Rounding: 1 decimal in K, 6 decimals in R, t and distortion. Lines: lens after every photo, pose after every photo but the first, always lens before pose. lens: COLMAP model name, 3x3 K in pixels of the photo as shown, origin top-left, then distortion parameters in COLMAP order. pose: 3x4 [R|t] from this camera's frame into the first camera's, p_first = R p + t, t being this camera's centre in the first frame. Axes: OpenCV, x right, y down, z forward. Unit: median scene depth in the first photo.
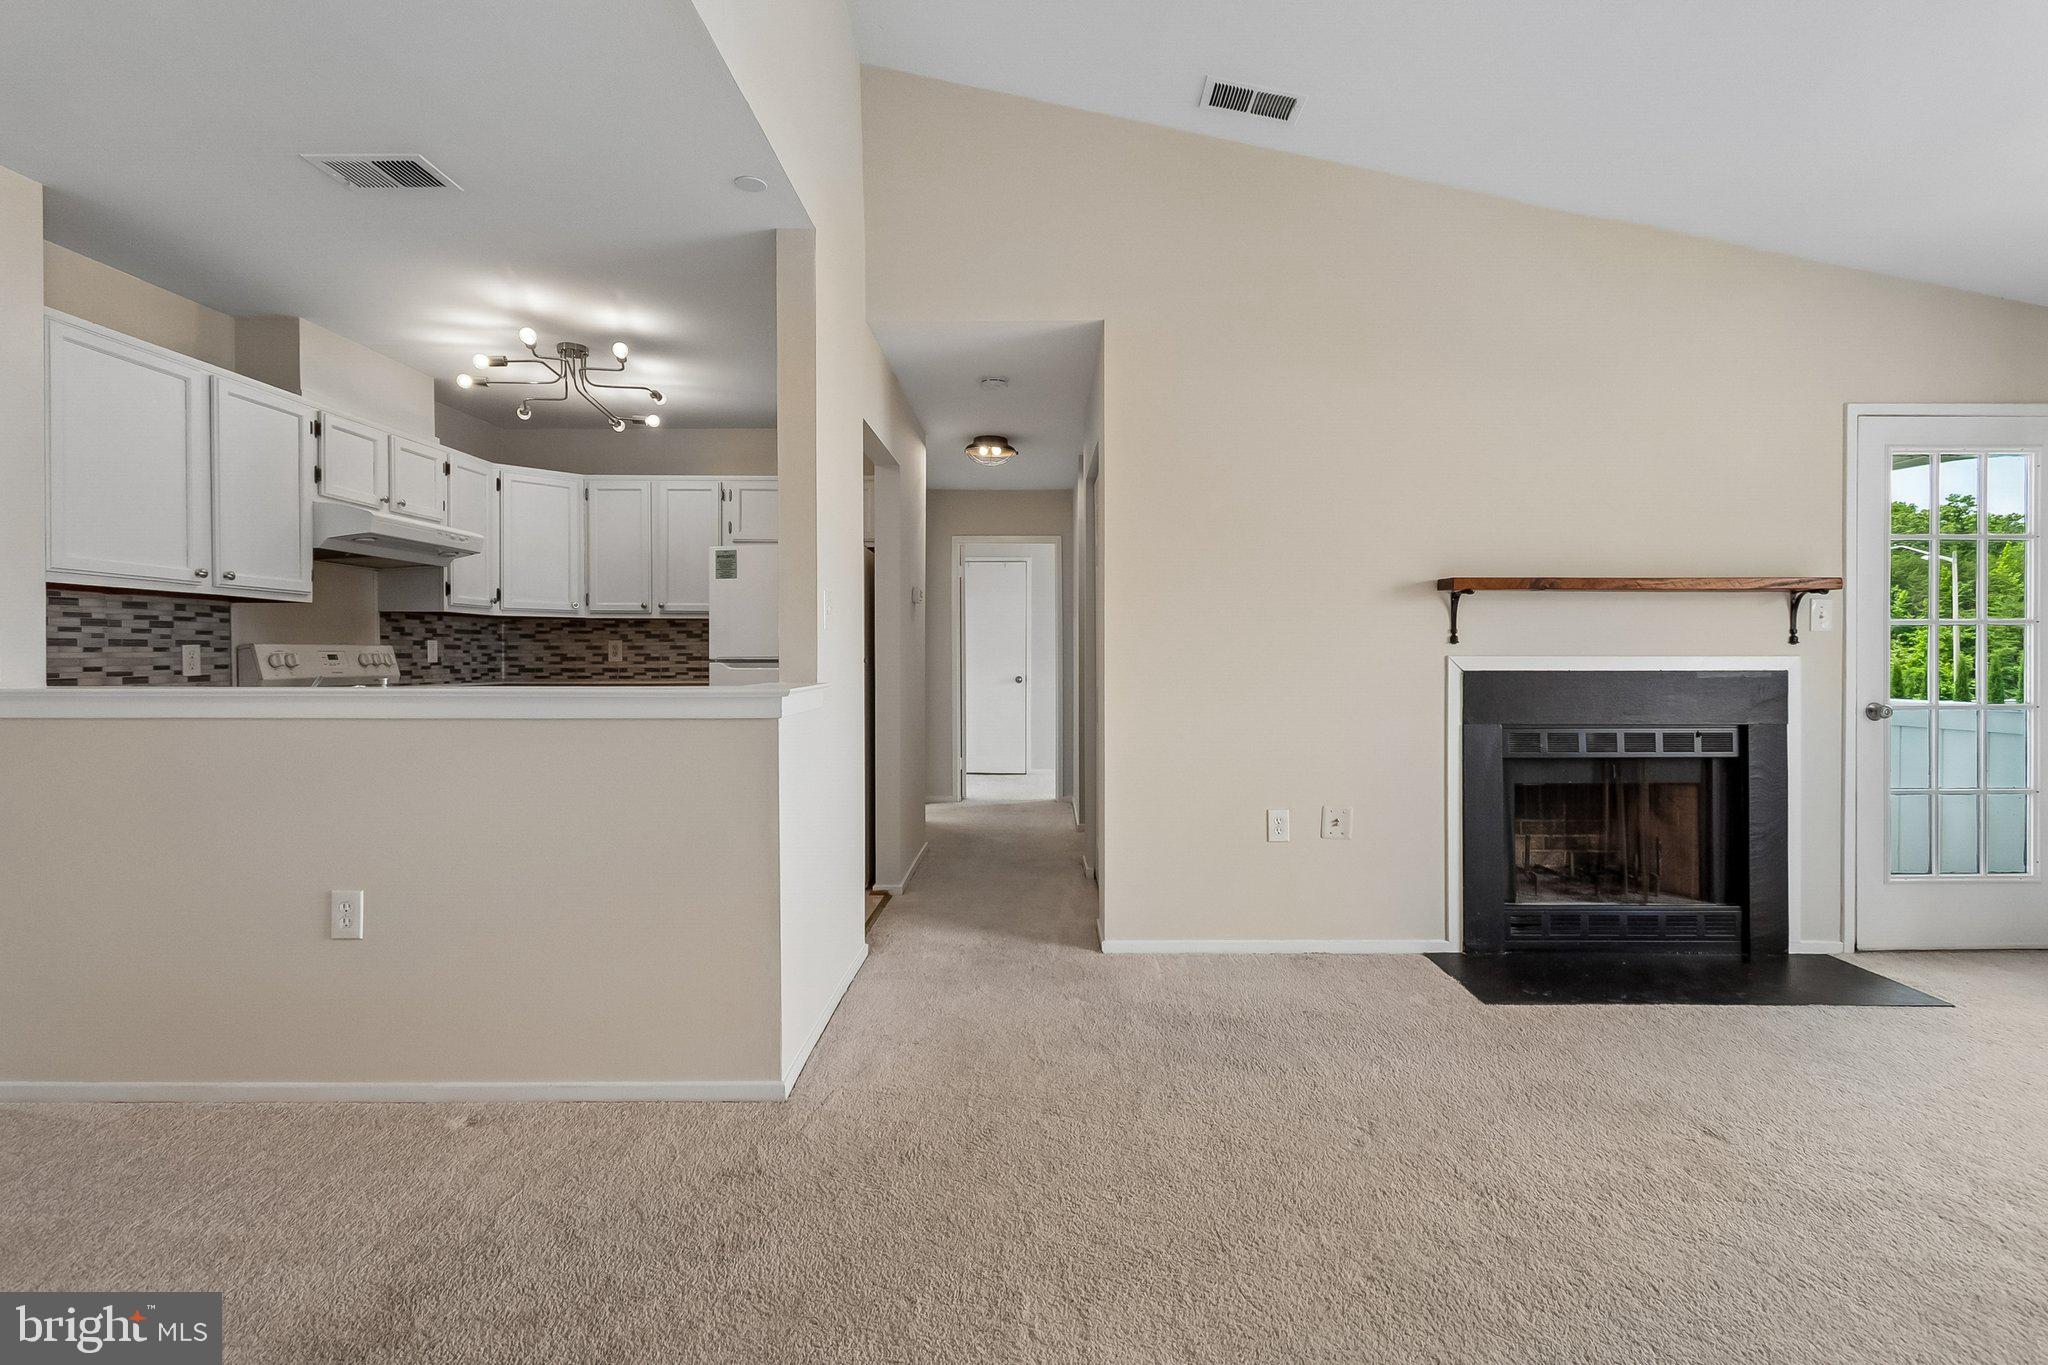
lens RADIAL K [[932.3, 0, 1031.1], [0, 932.3, 658.3], [0, 0, 1]] dist [0.005394, -0.001628]
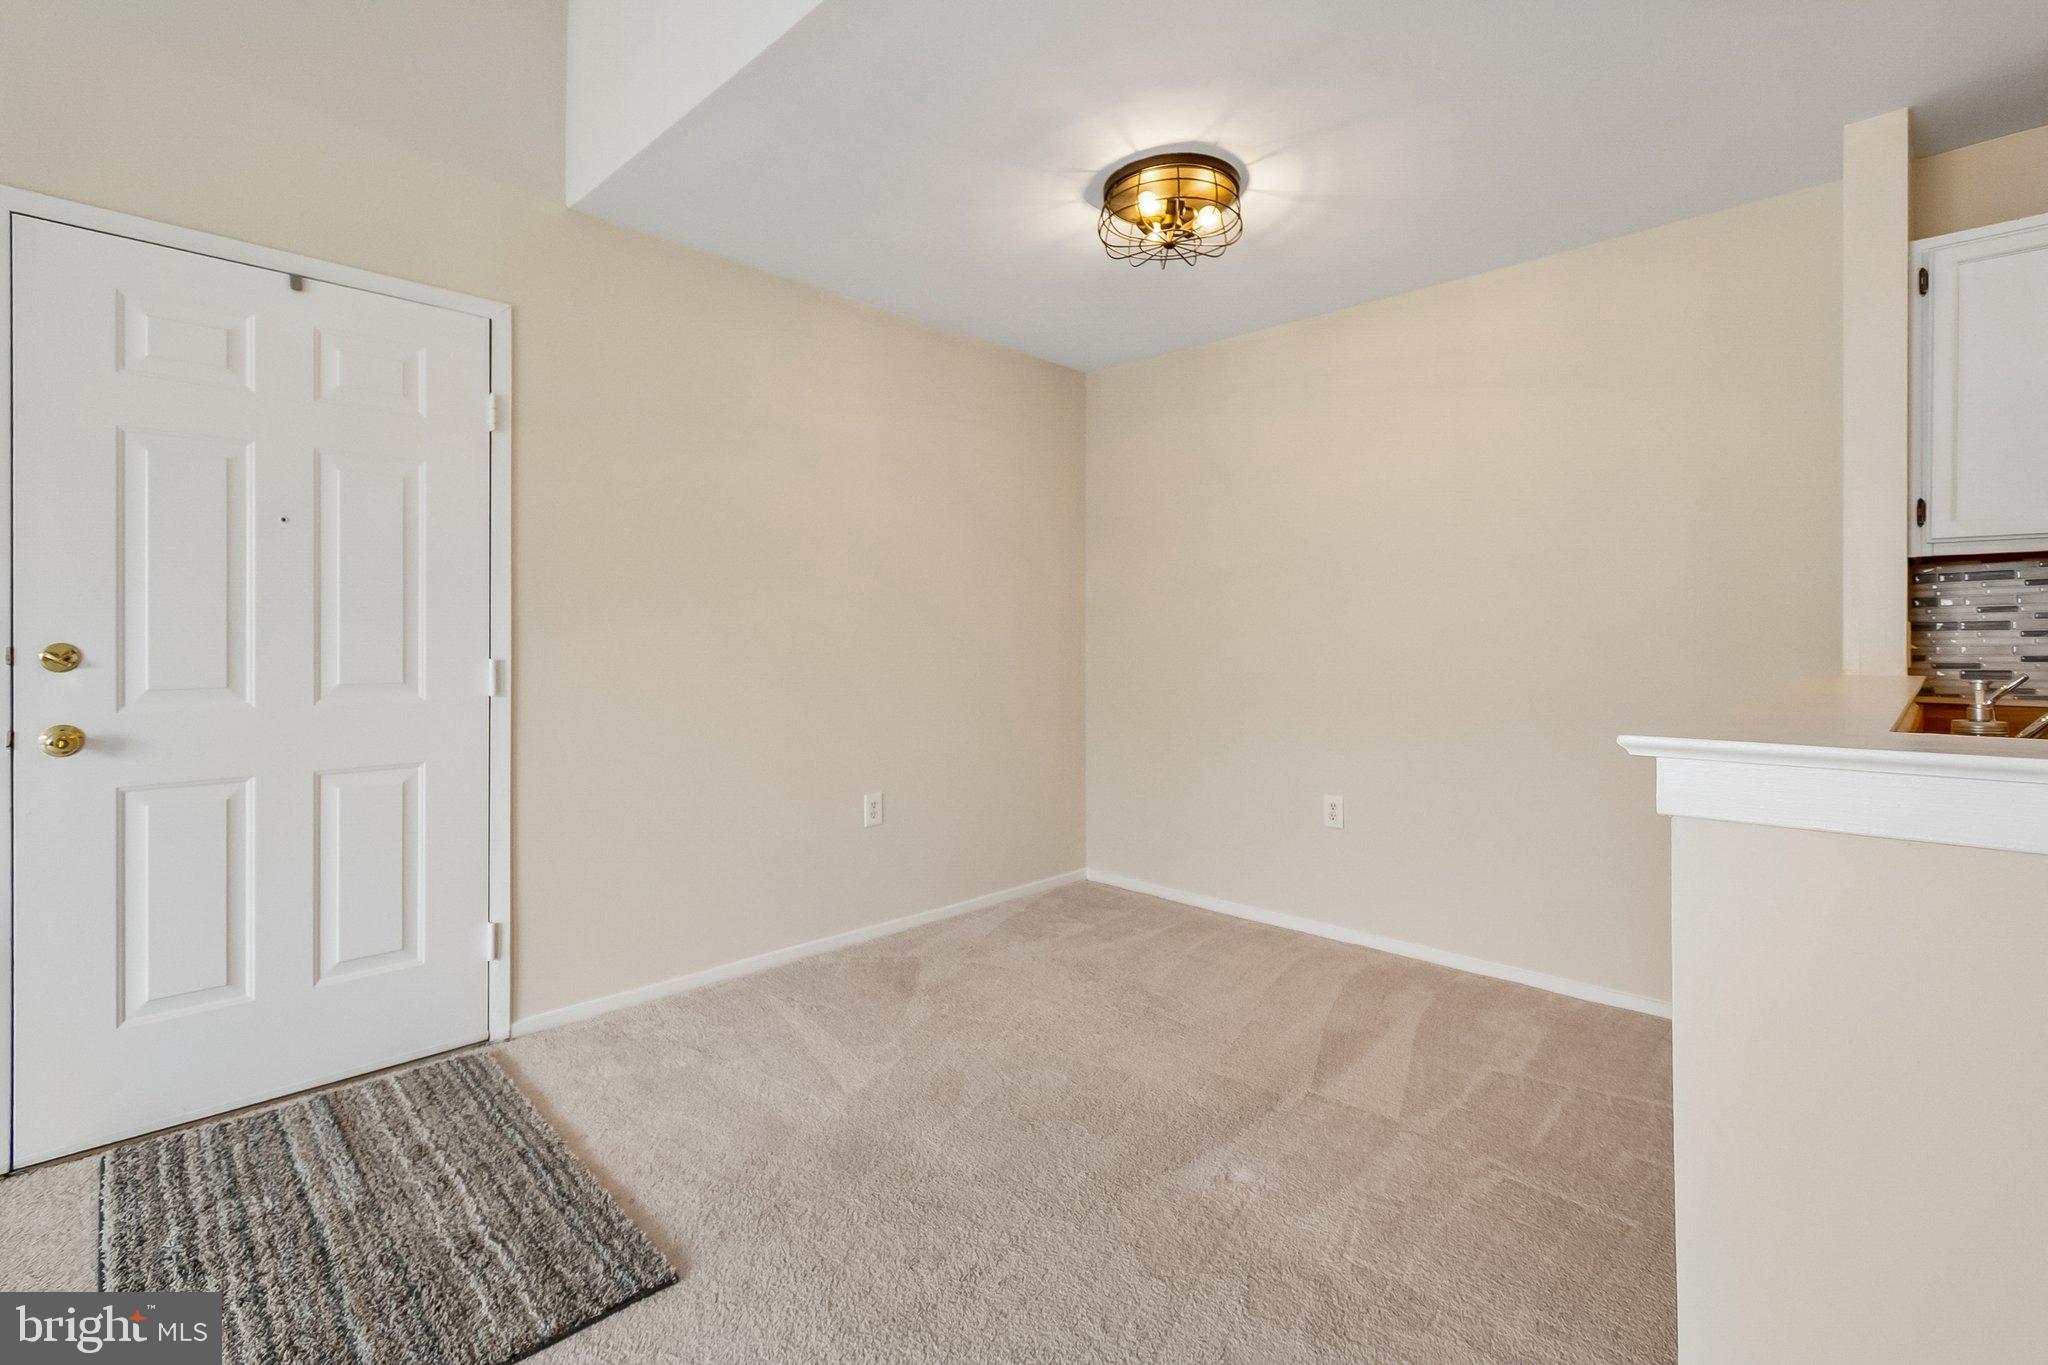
lens RADIAL K [[932.3, 0, 1016.2], [0, 932.3, 638.8], [0, 0, 1]] dist [0.005394, -0.001628]
pose [[-0.701333, -0.000612, -0.712834, 0.112641], [-0.004437, 0.999984, 0.003506, -0.003236], [0.712820, 0.005622, -0.701324, 0.715572]]
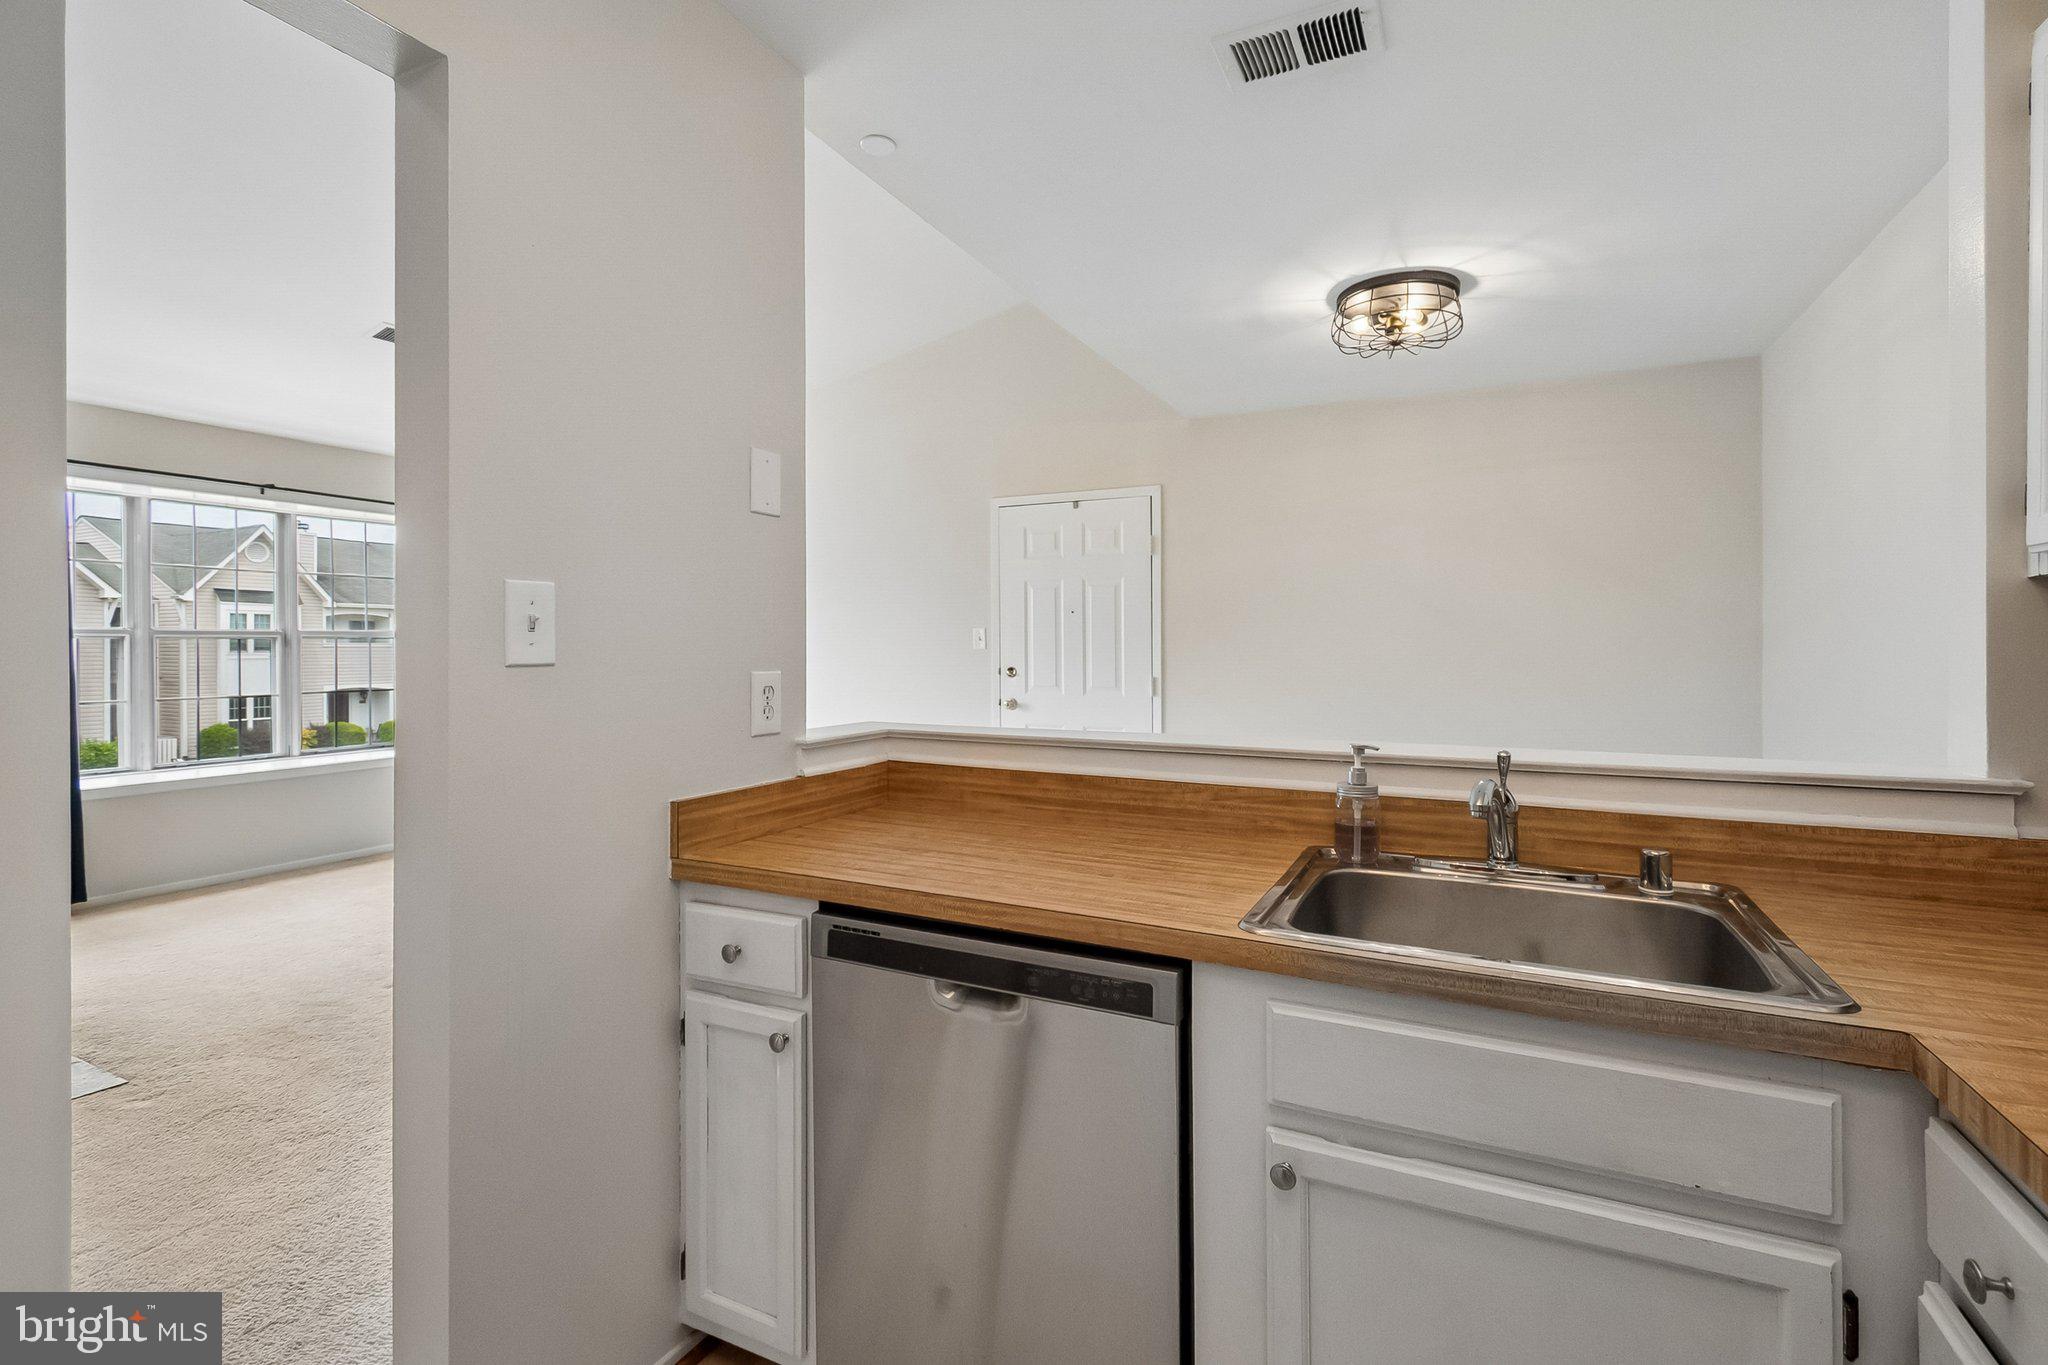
lens RADIAL K [[932.3, 0, 1017.1], [0, 932.3, 656.3], [0, 0, 1]] dist [0.005394, -0.001628]
pose [[-0.888028, -0.005073, 0.459762, -0.571925], [0.001864, 0.999891, 0.014634, -0.033713], [-0.459786, 0.013852, -0.887922, 1.213353]]
